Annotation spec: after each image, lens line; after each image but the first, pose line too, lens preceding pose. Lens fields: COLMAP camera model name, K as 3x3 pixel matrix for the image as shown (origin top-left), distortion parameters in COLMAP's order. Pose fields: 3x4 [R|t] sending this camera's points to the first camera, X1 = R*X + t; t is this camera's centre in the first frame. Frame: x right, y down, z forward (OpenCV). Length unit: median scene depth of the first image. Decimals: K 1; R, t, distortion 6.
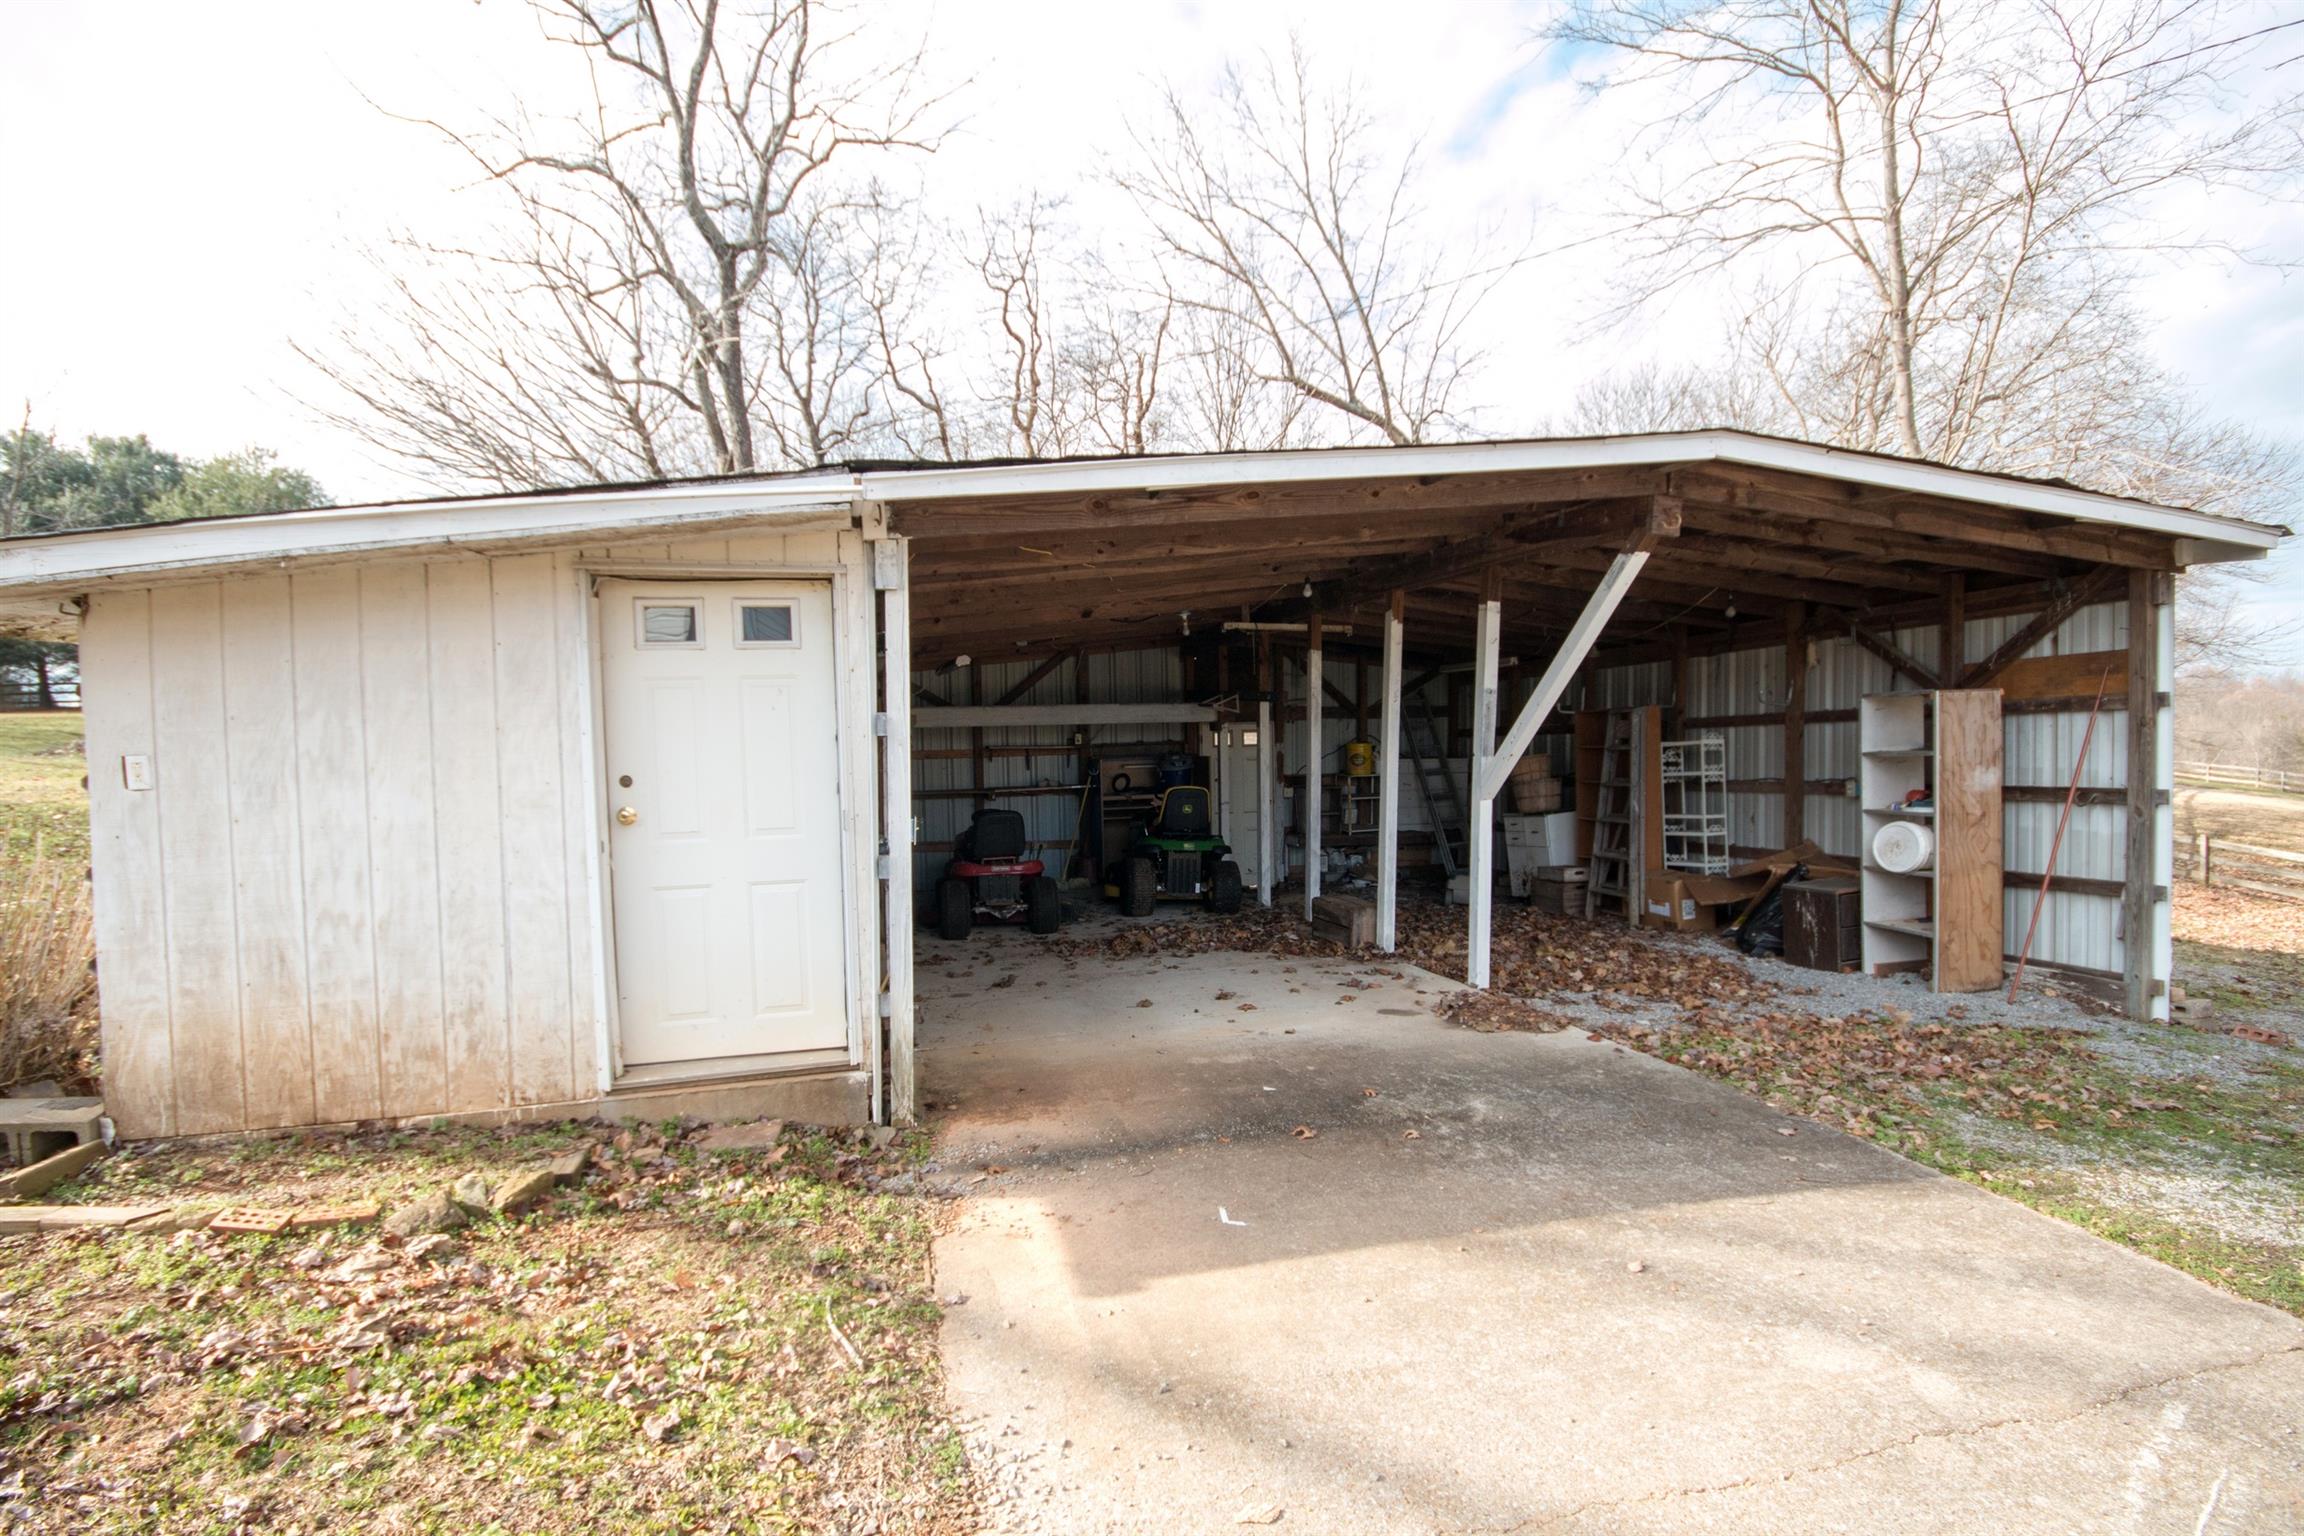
lens RADIAL K [[1062.9, 0, 1129.5], [0, 1062.9, 782.4], [0, 0, 1]] dist [-0.001060, -0.000257]
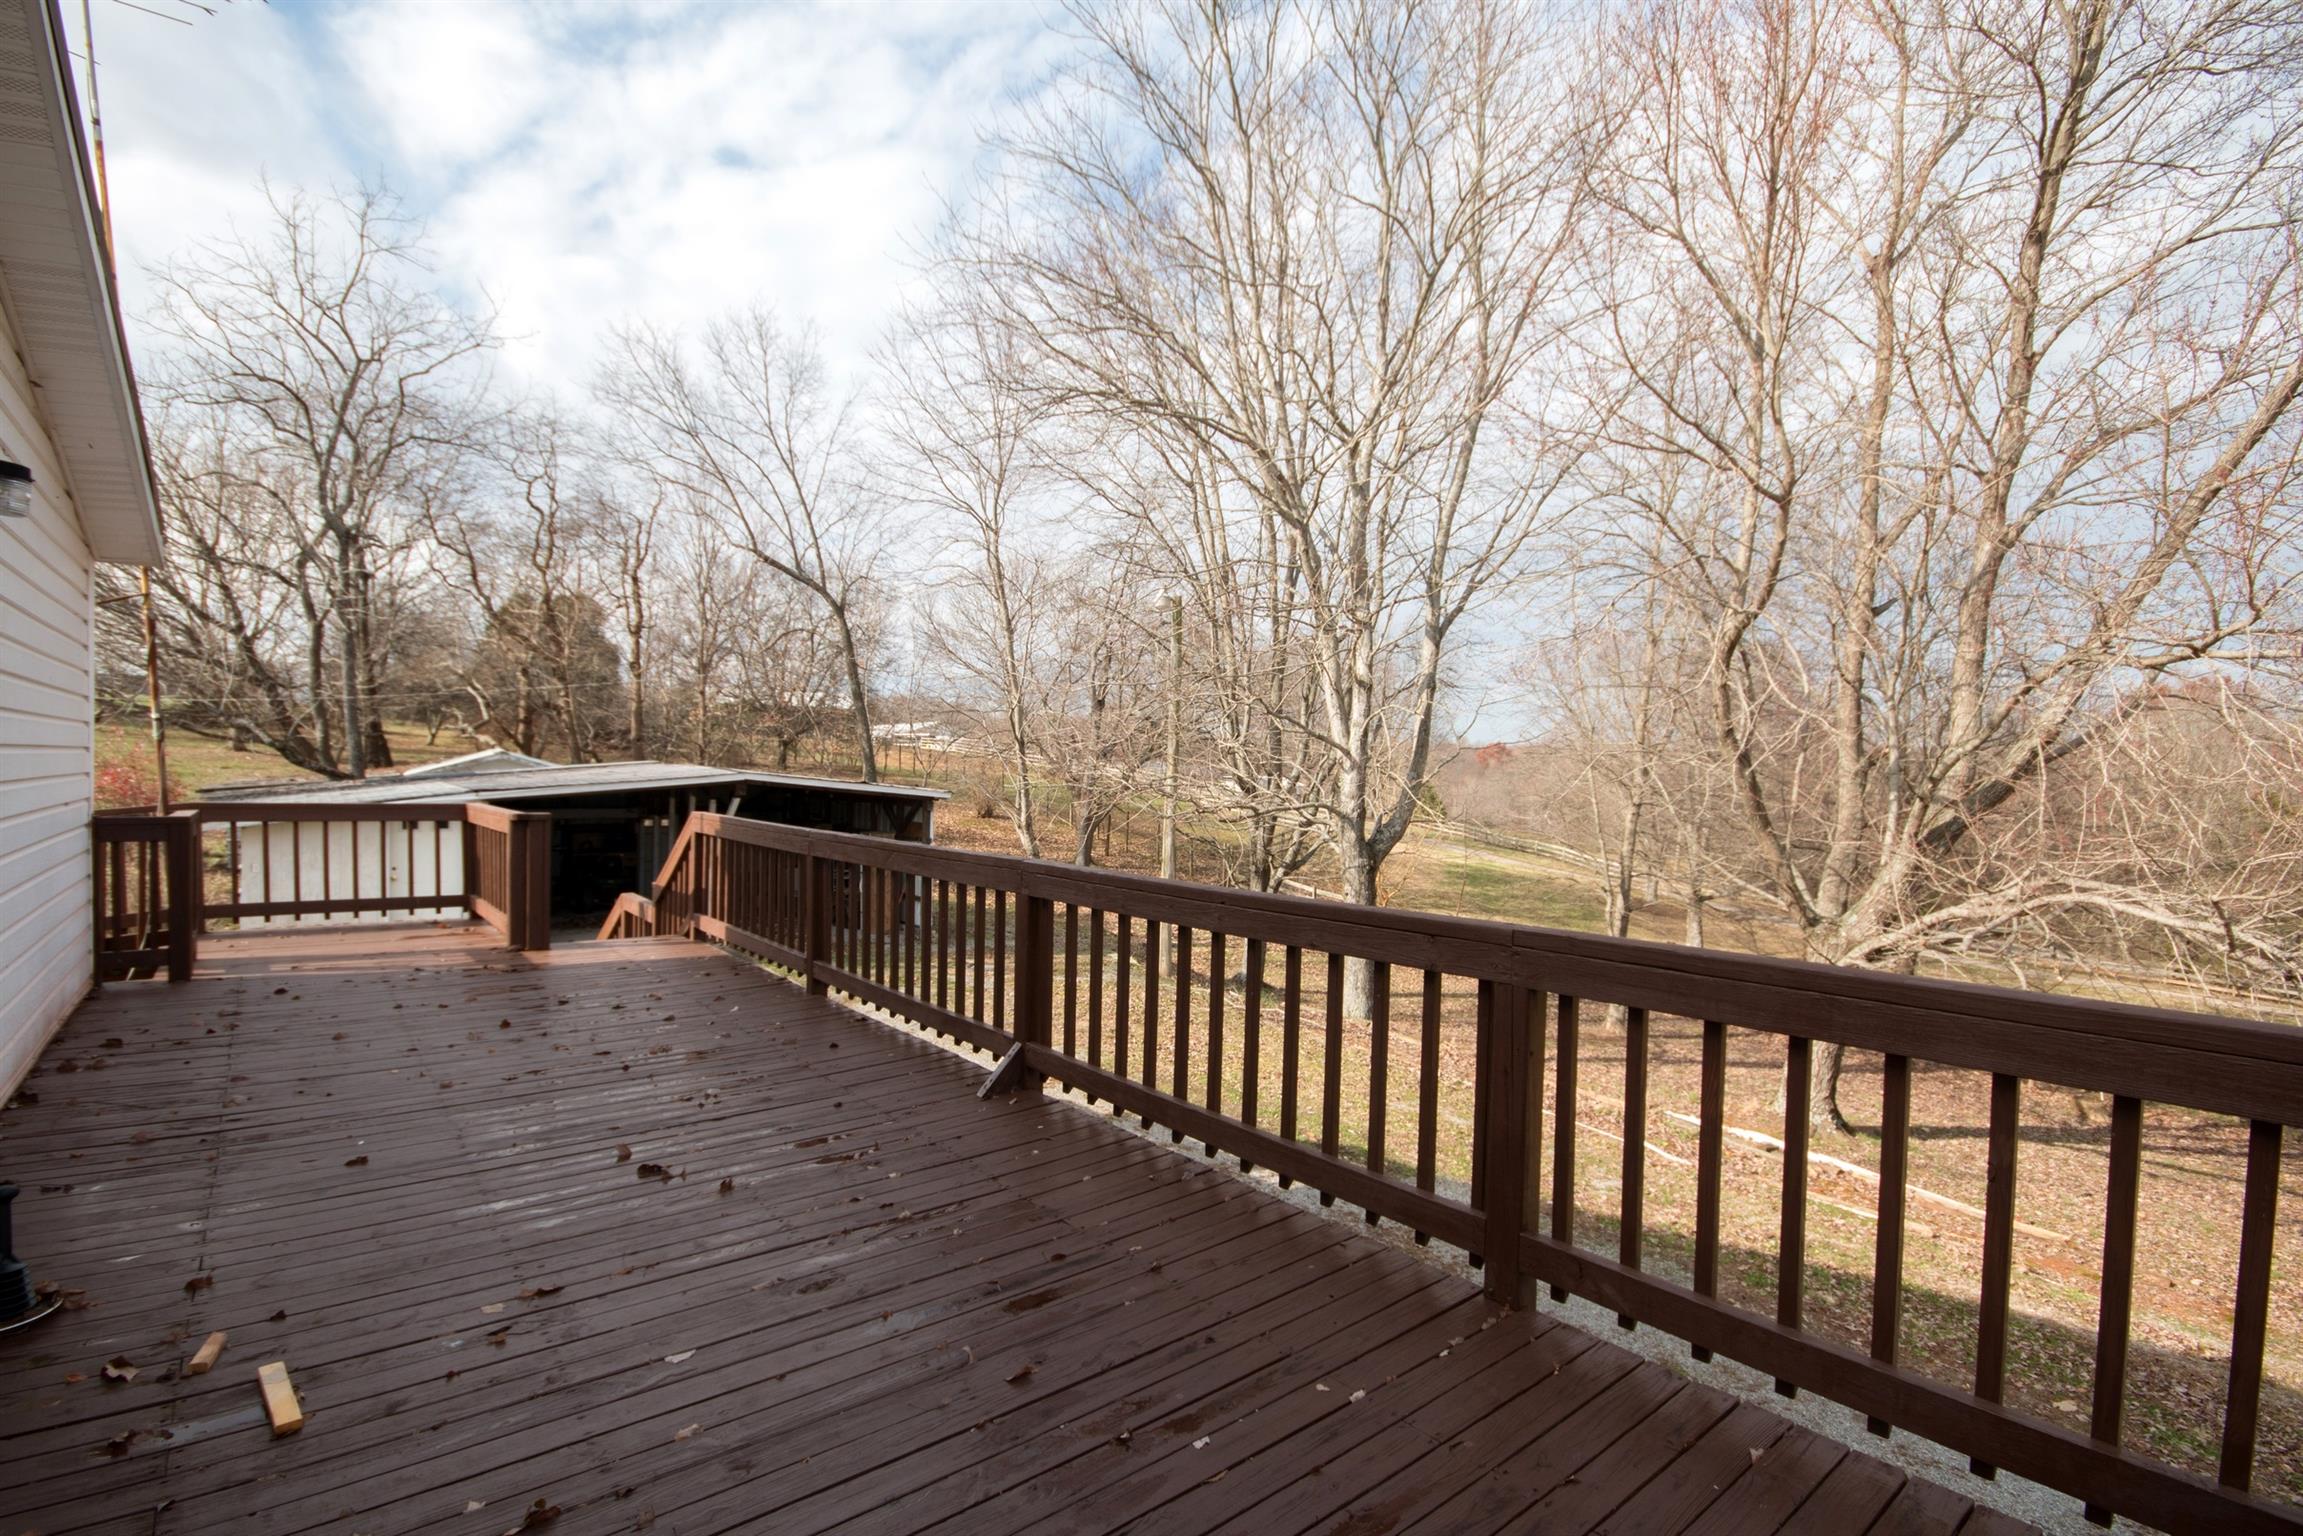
lens RADIAL K [[1084.0, 0, 1140.3], [0, 1084.0, 788.7], [0, 0, 1]] dist [-0.001652, -0.000626]
pose [[0.916890, 0.037485, 0.397376, 0.101568], [-0.033566, 0.999295, -0.016816, -0.081577], [-0.397726, 0.002080, 0.917502, -0.924256]]
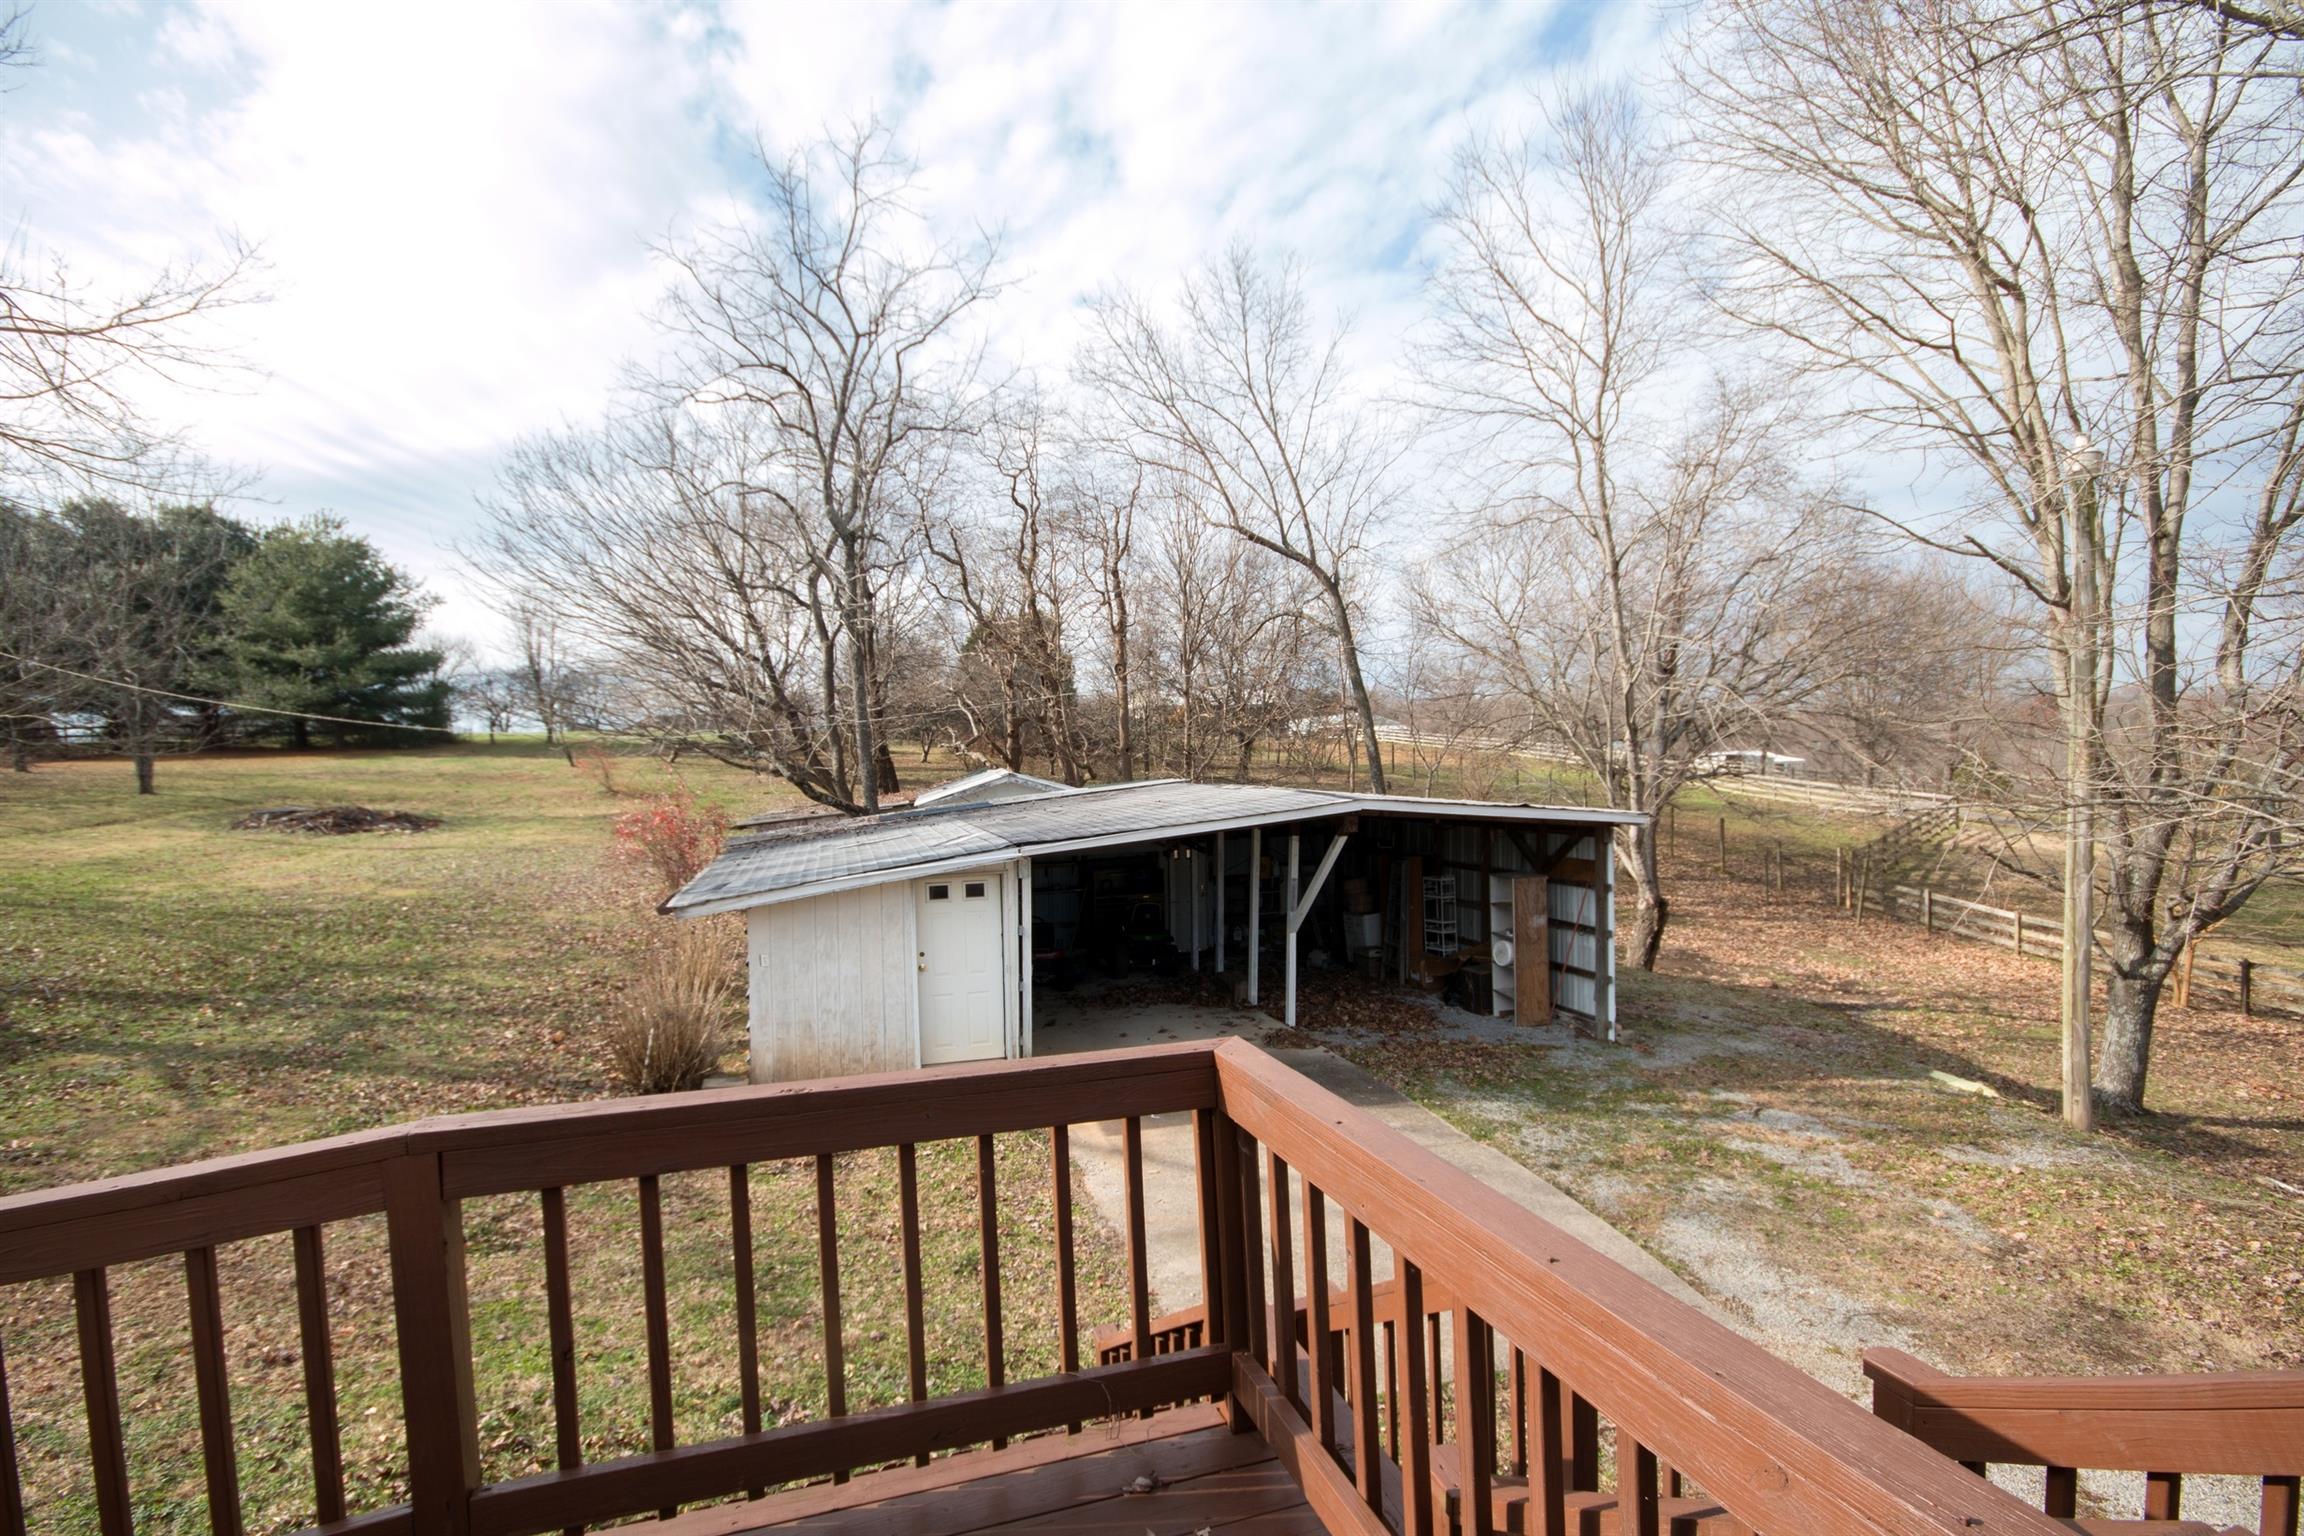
lens RADIAL K [[1072.4, 0, 1132.8], [0, 1072.4, 773.9], [0, 0, 1]] dist [0.000050, -0.000255]
pose [[0.999647, 0.000353, 0.026553, -0.008937], [0.000032, 0.999895, -0.014488, -0.111775], [-0.026555, 0.014484, 0.999542, -0.452508]]
